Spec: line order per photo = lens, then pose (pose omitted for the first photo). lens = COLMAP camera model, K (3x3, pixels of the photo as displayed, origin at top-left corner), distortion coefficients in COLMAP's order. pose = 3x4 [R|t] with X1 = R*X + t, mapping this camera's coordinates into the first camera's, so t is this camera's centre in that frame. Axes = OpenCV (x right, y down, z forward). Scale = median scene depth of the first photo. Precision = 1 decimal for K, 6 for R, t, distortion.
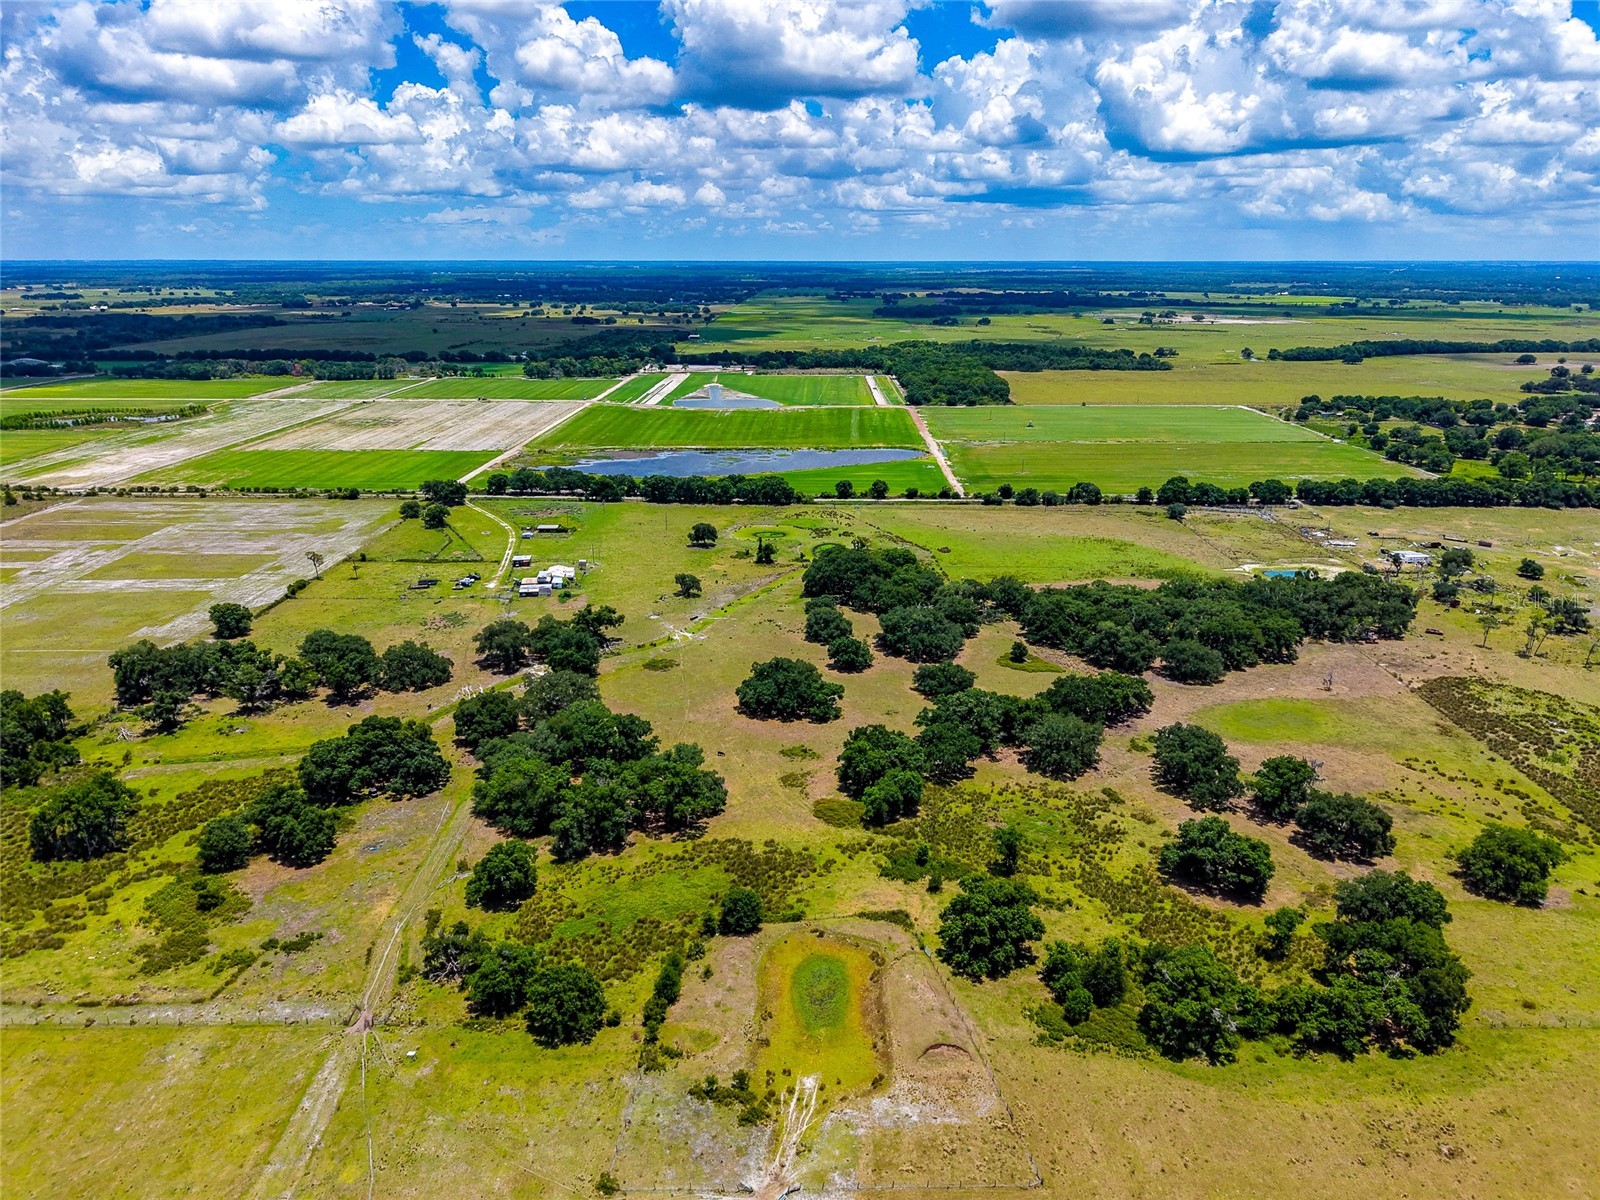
lens RADIAL K [[1172.3, 0, 798.2], [0, 1172.3, 600.5], [0, 0, 1]] dist [0.003465, -0.001586]
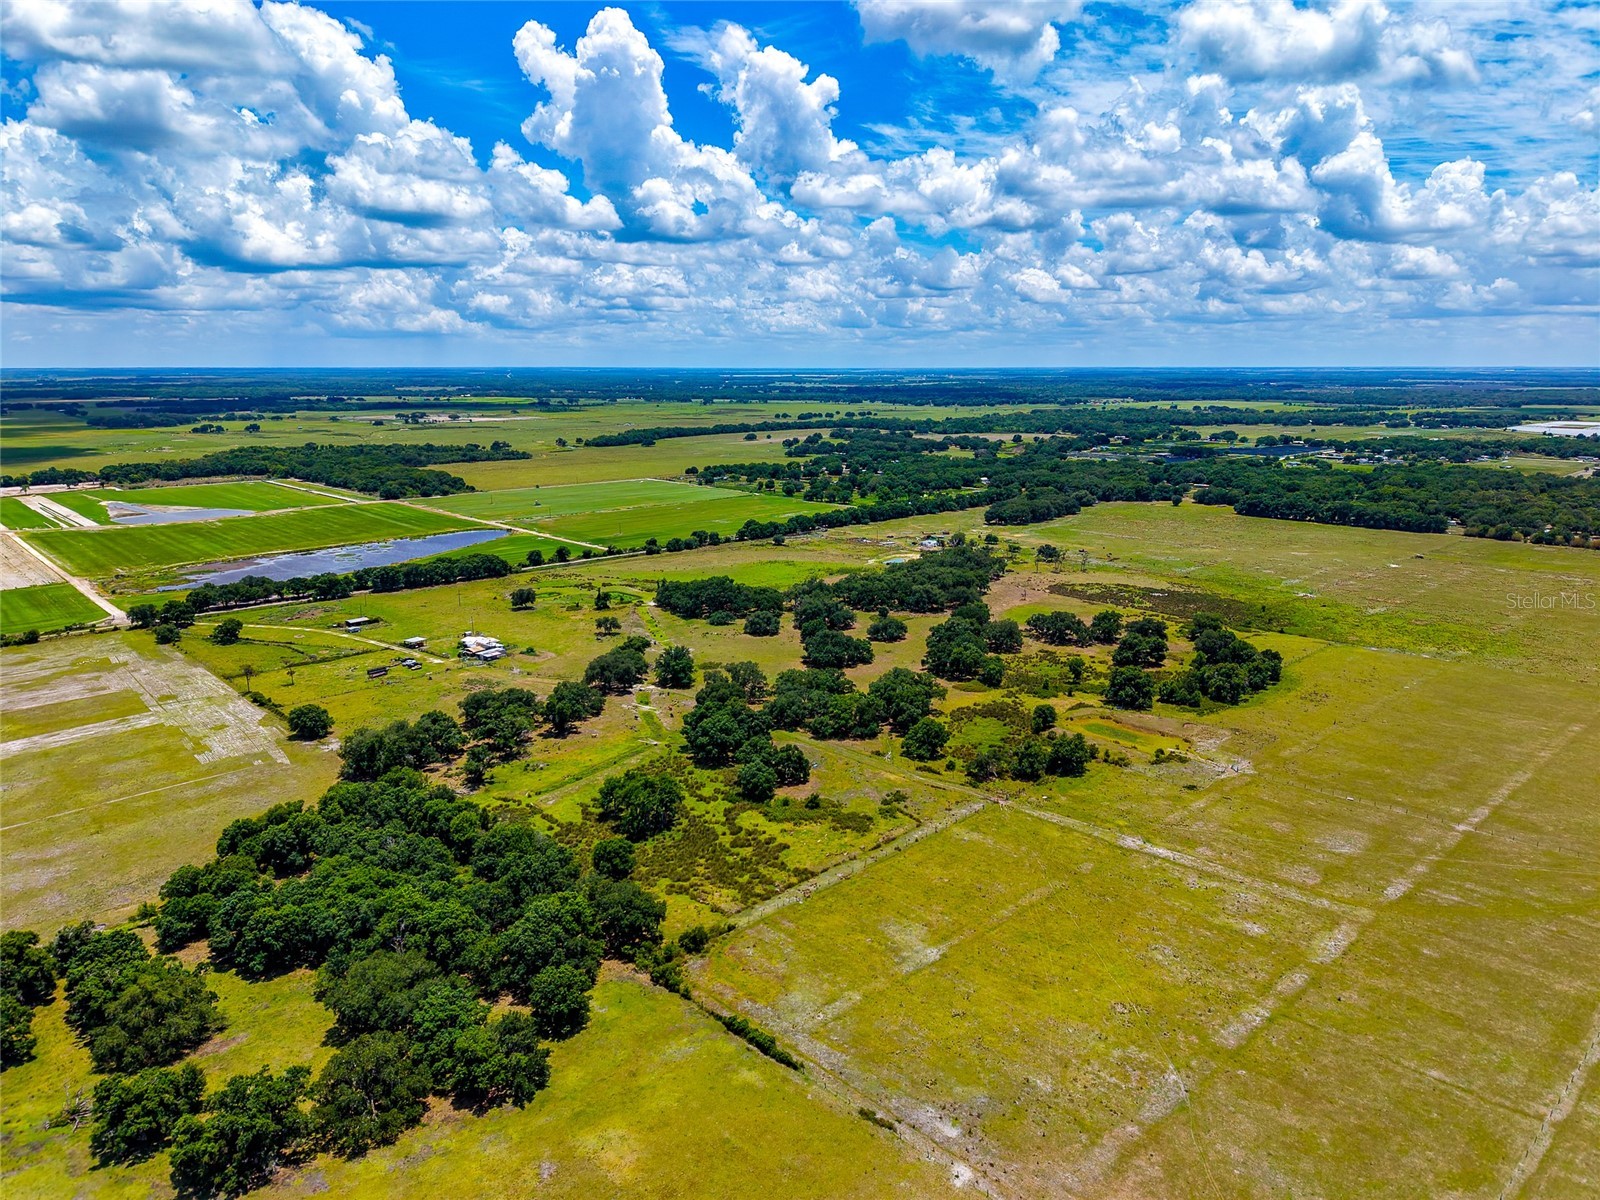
lens RADIAL K [[1088.1, 0, 807.6], [0, 1088.1, 605.5], [0, 0, 1]] dist [0.001092, -0.002324]
pose [[0.707869, -0.154910, 0.689147, -0.459873], [0.198895, 0.979891, 0.015967, -0.006711], [-0.677762, 0.125765, 0.724446, -0.016767]]
